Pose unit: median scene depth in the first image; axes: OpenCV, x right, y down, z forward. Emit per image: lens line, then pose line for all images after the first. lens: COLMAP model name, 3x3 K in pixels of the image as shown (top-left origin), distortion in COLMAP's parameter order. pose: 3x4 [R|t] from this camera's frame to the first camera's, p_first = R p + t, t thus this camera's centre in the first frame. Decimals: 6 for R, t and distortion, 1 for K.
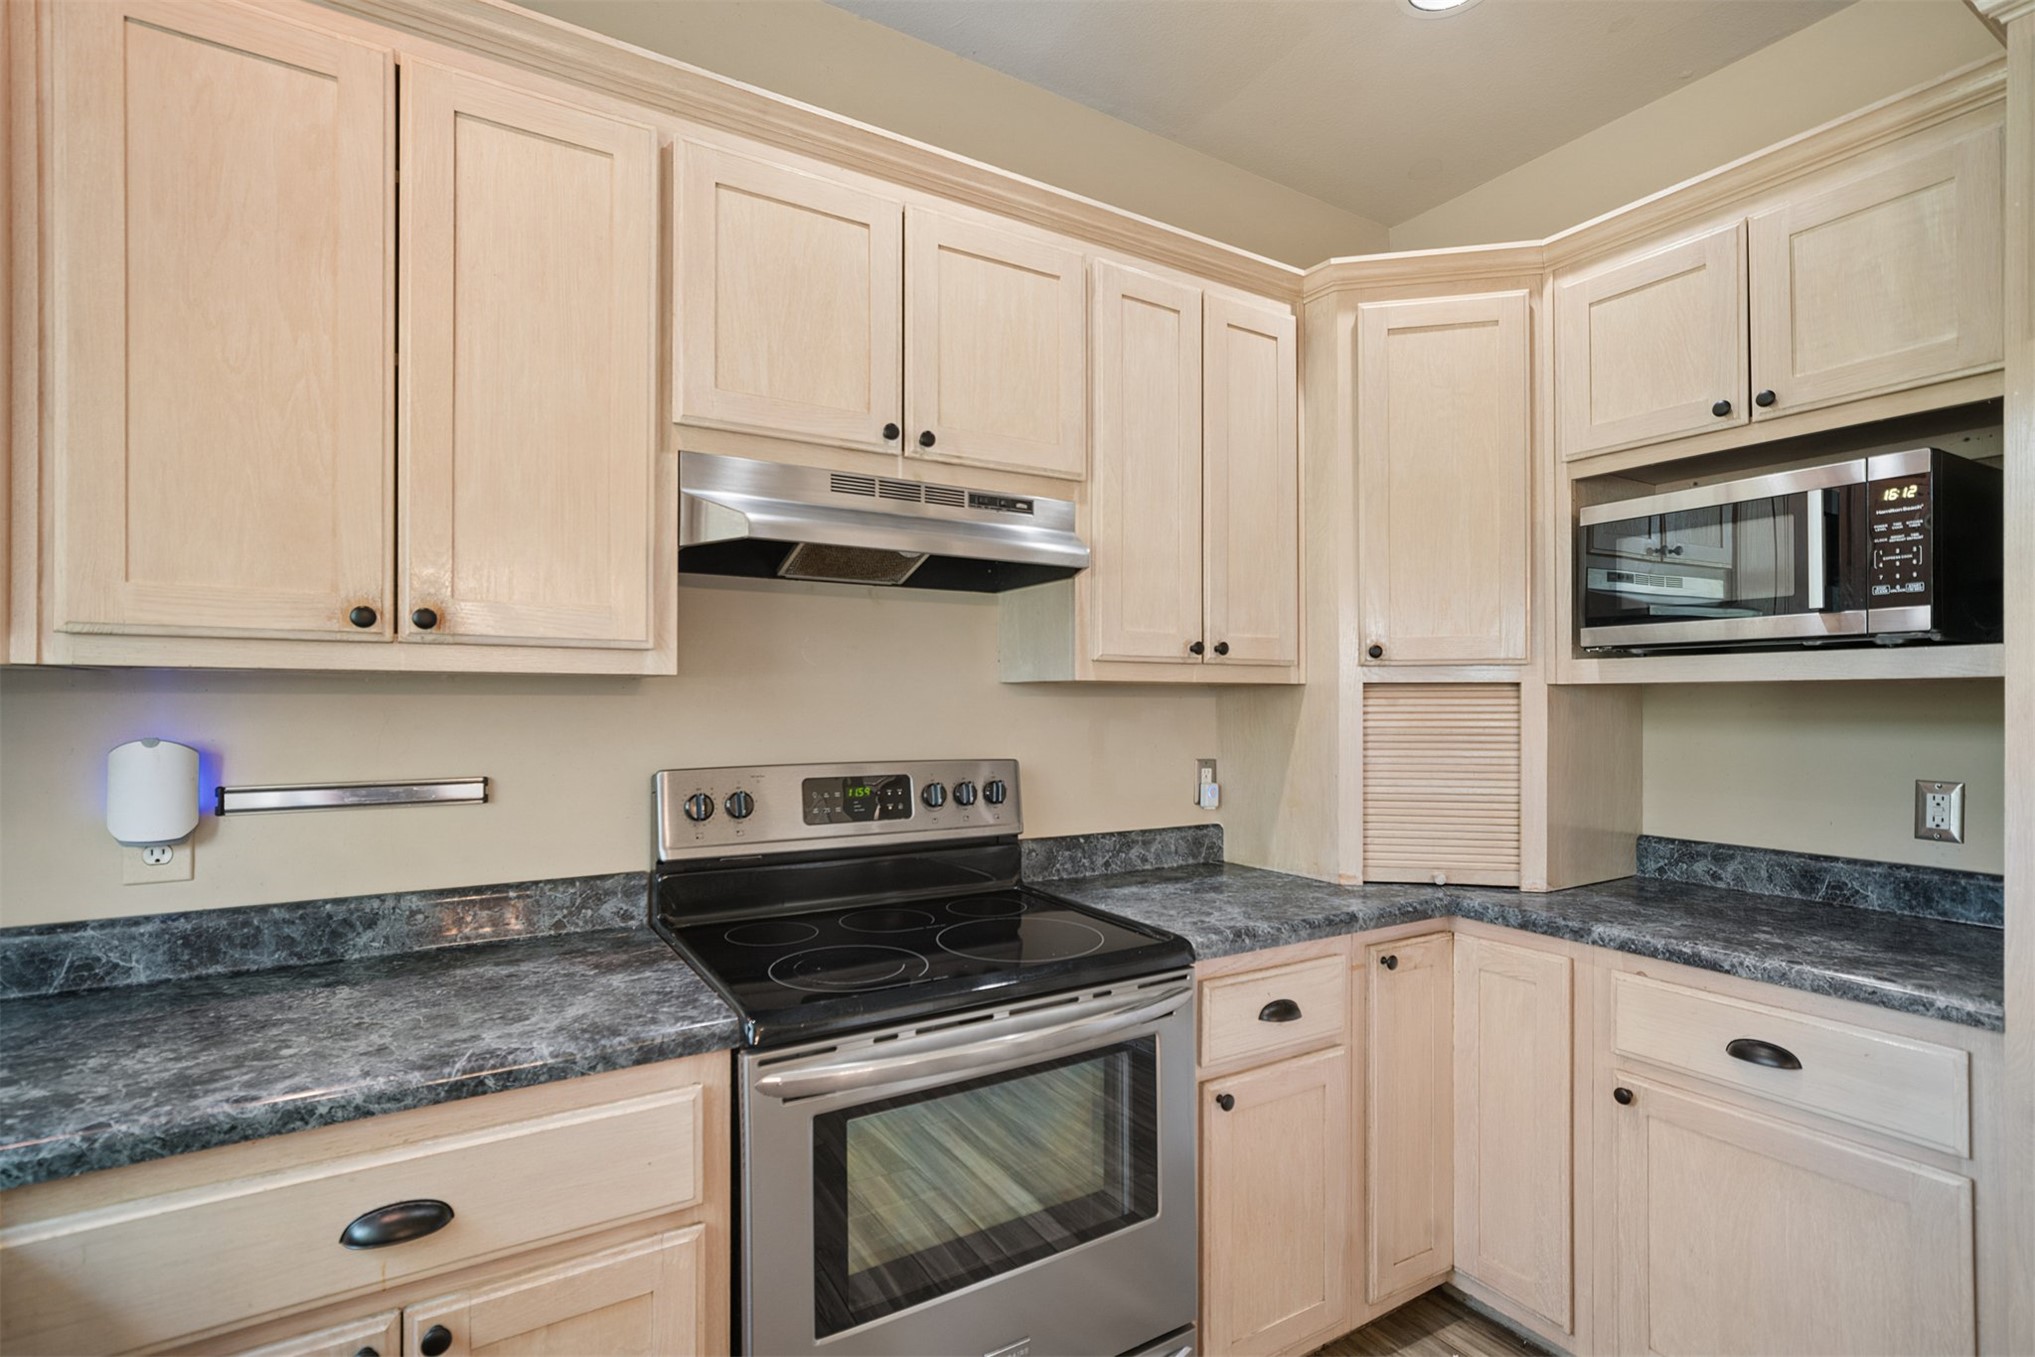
lens RADIAL K [[973.1, 0, 1029.0], [0, 973.1, 693.2], [0, 0, 1]] dist [-0.025823, 0.020501]
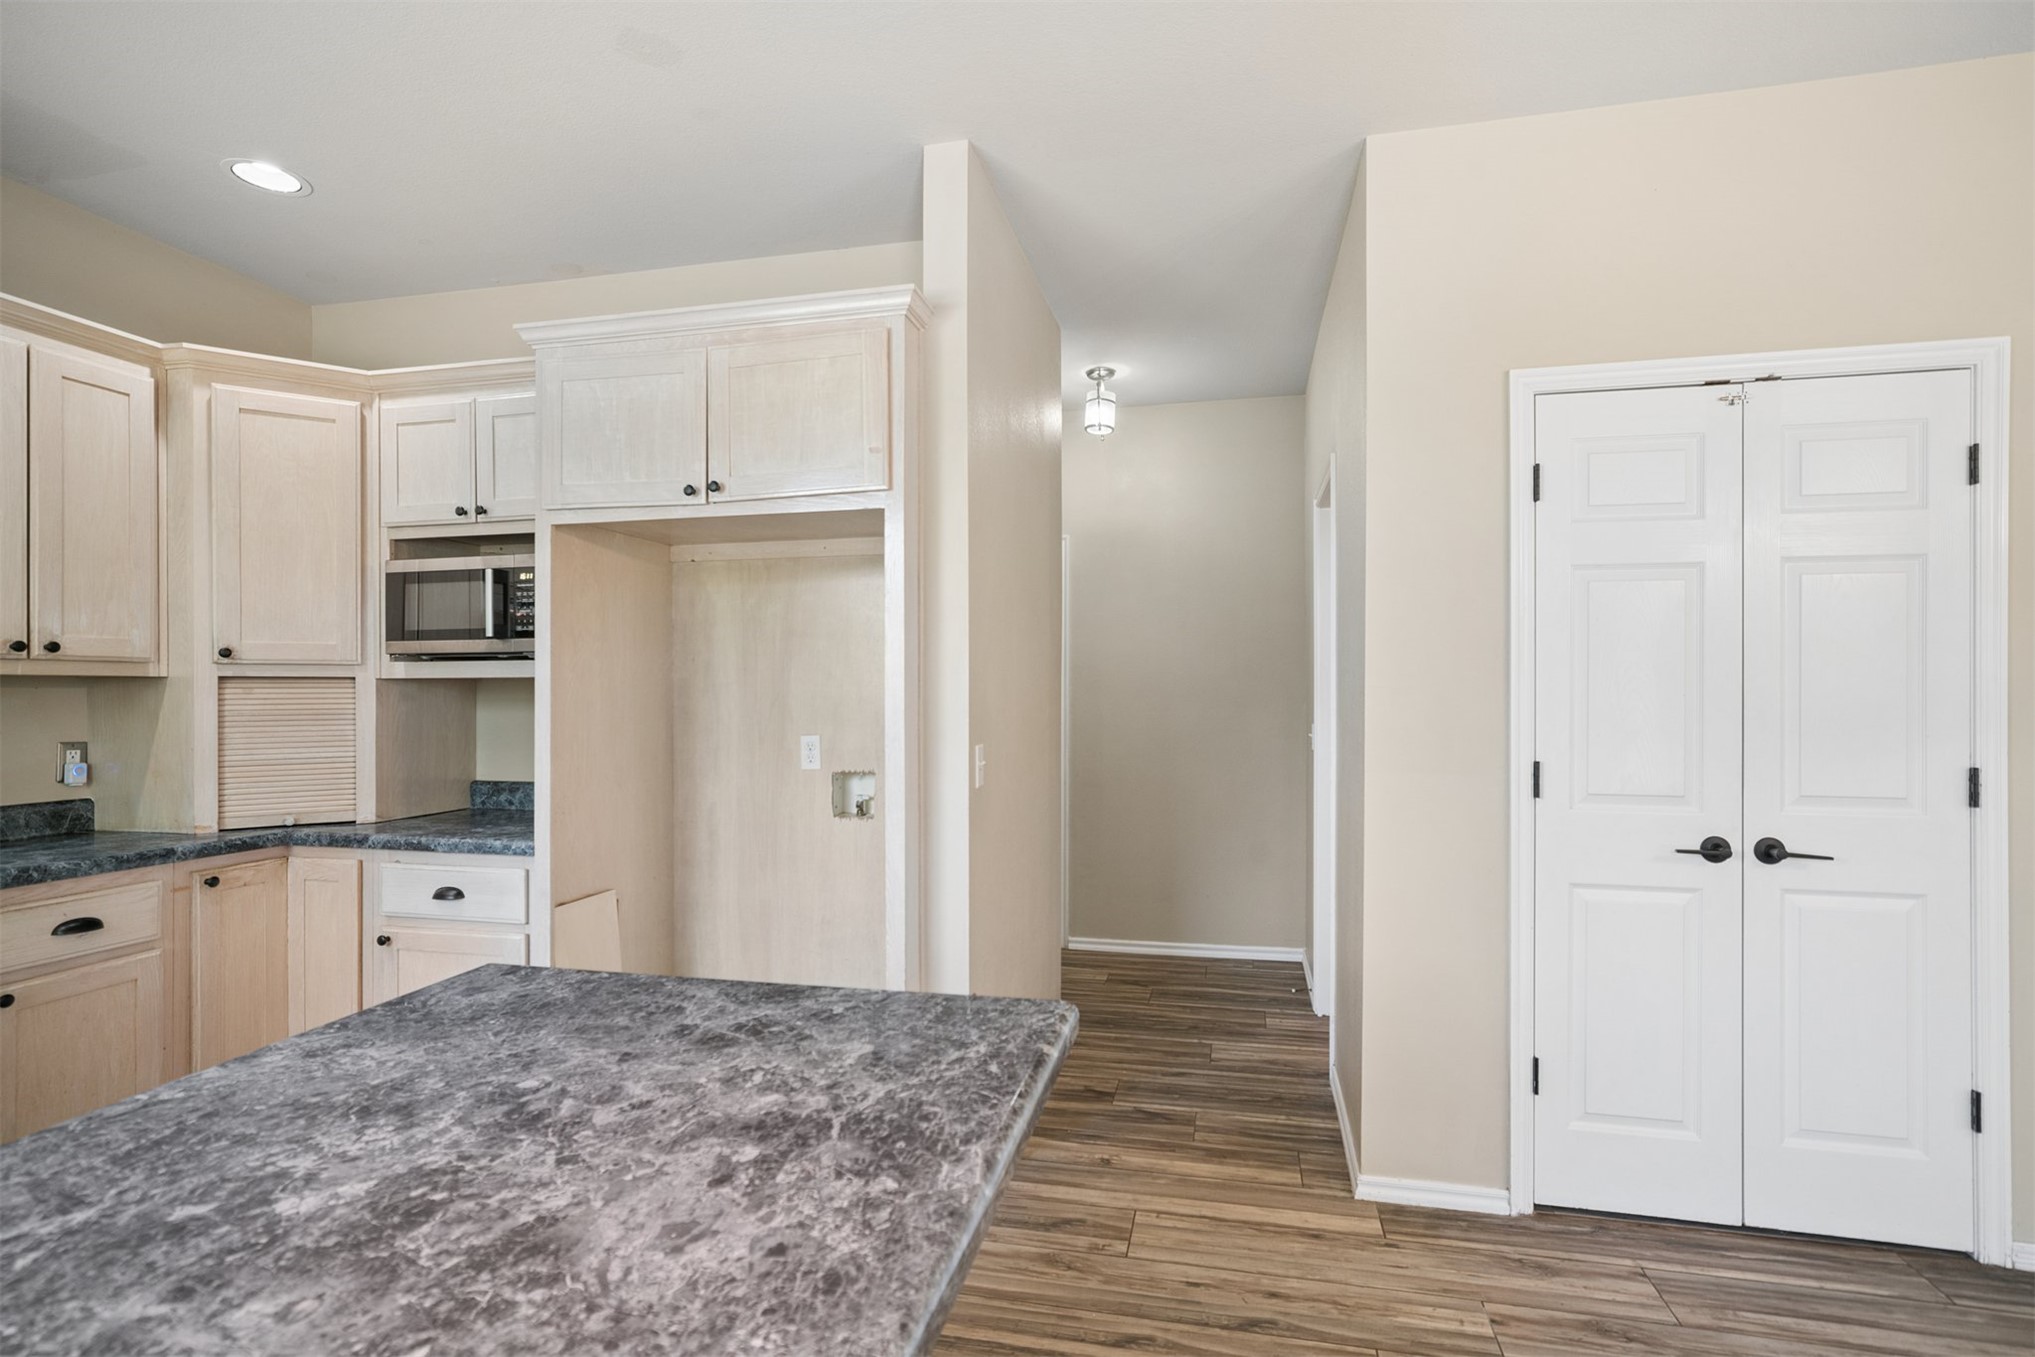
lens RADIAL K [[956.7, 0, 1023.7], [0, 956.7, 687.6], [0, 0, 1]] dist [-0.018668, 0.013010]
pose [[0.697881, 0.000239, 0.716214, 0.212281], [-0.002319, 0.999995, 0.001926, -0.000835], [-0.716210, -0.003005, 0.697878, -0.751396]]
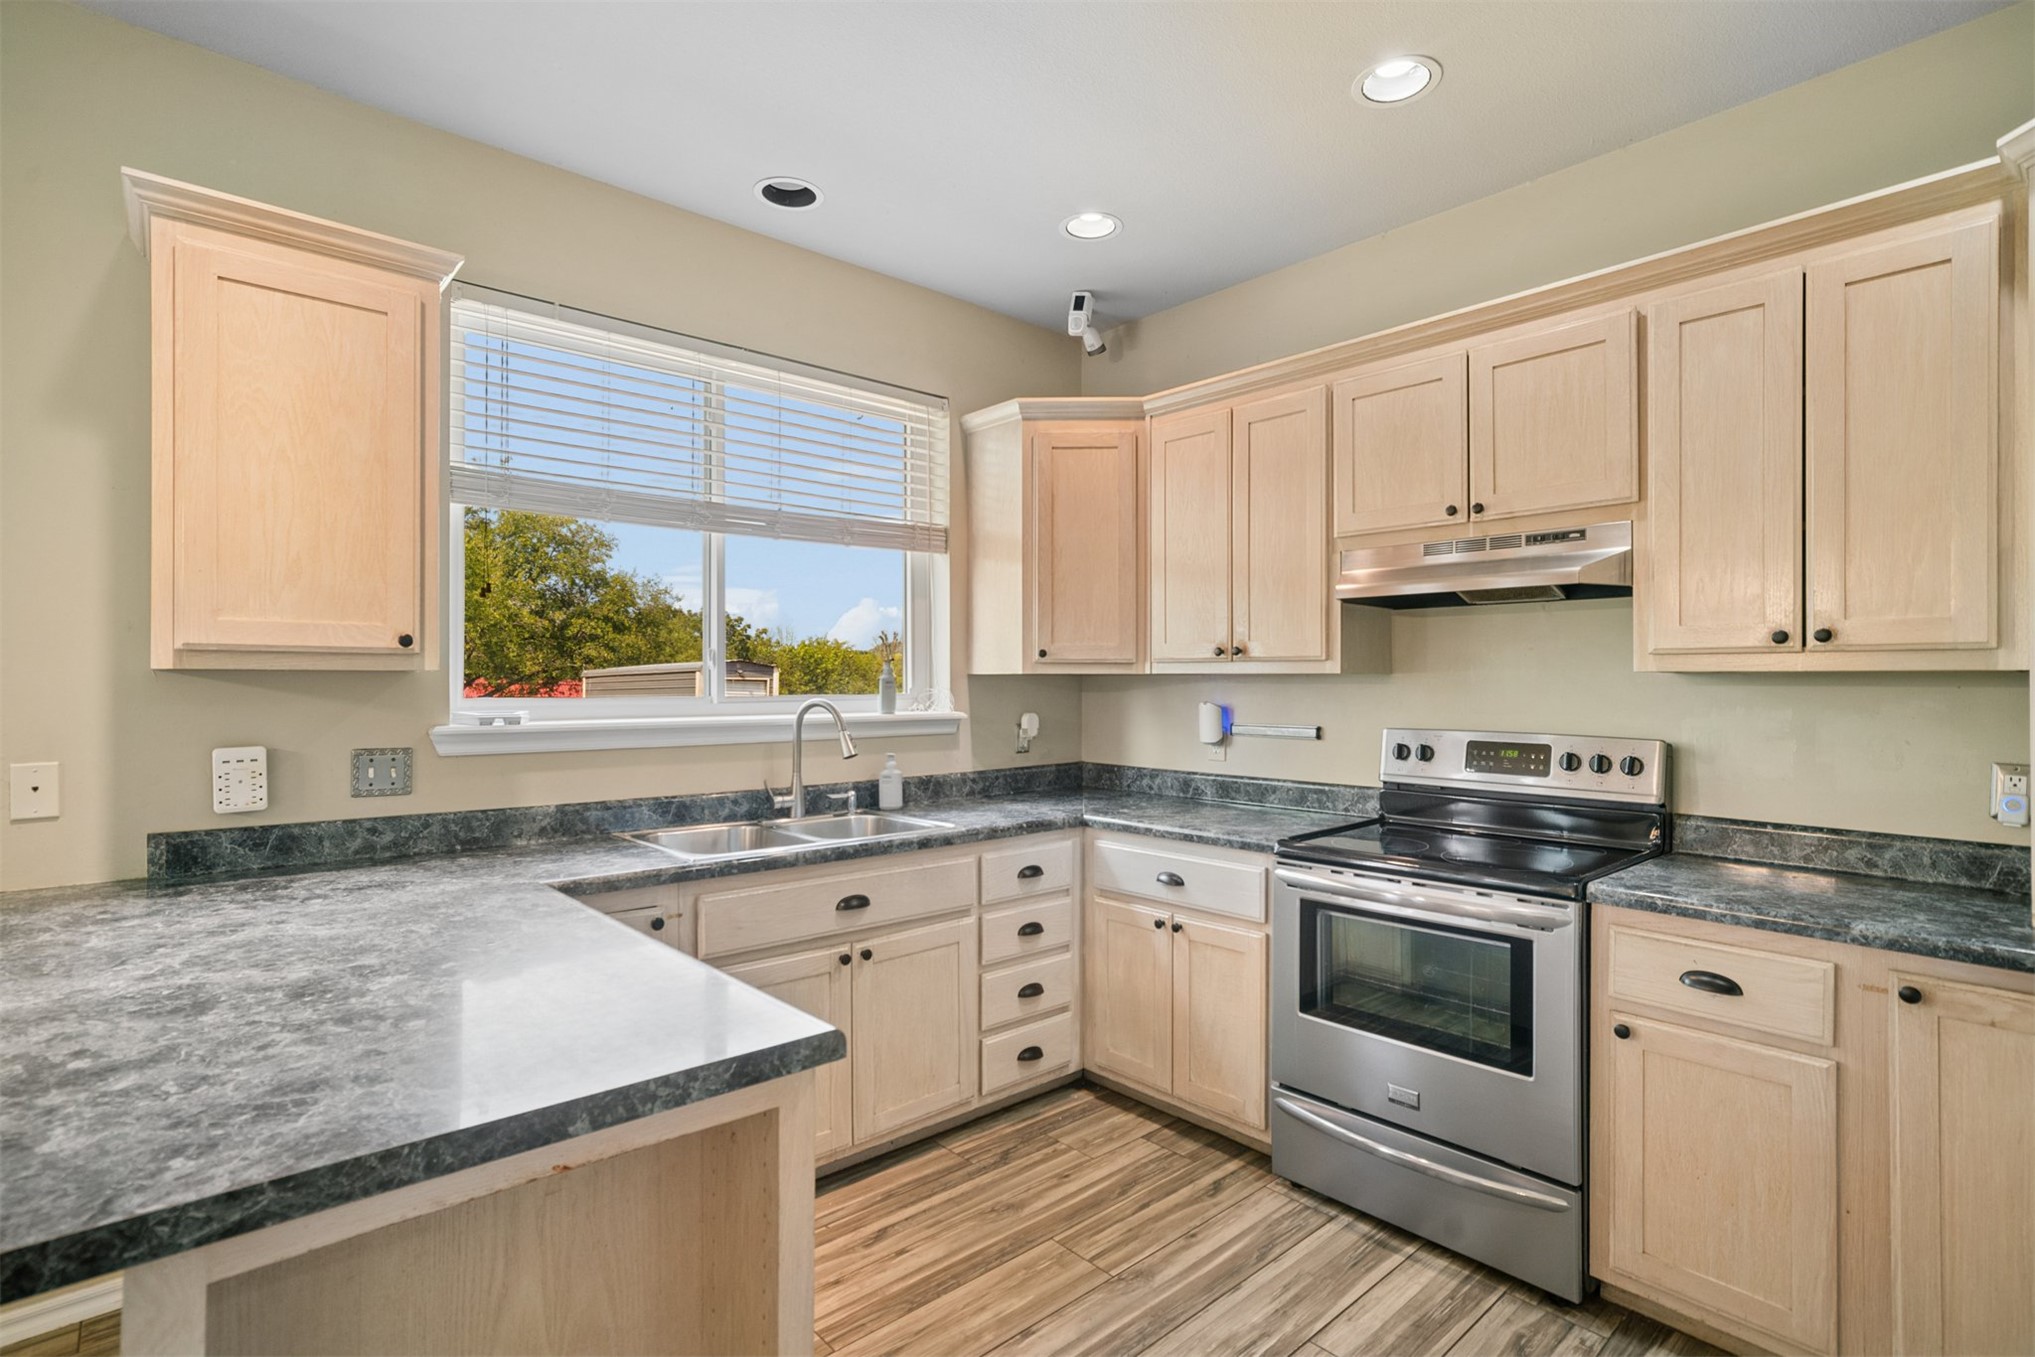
lens RADIAL K [[979.5, 0, 1043.2], [0, 979.5, 680.4], [0, 0, 1]] dist [-0.011116, 0.009635]
pose [[0.187031, -0.002740, -0.982350, 1.087645], [0.003306, 0.999992, -0.002160, -0.002799], [0.982348, -0.002843, 0.187038, 0.077935]]
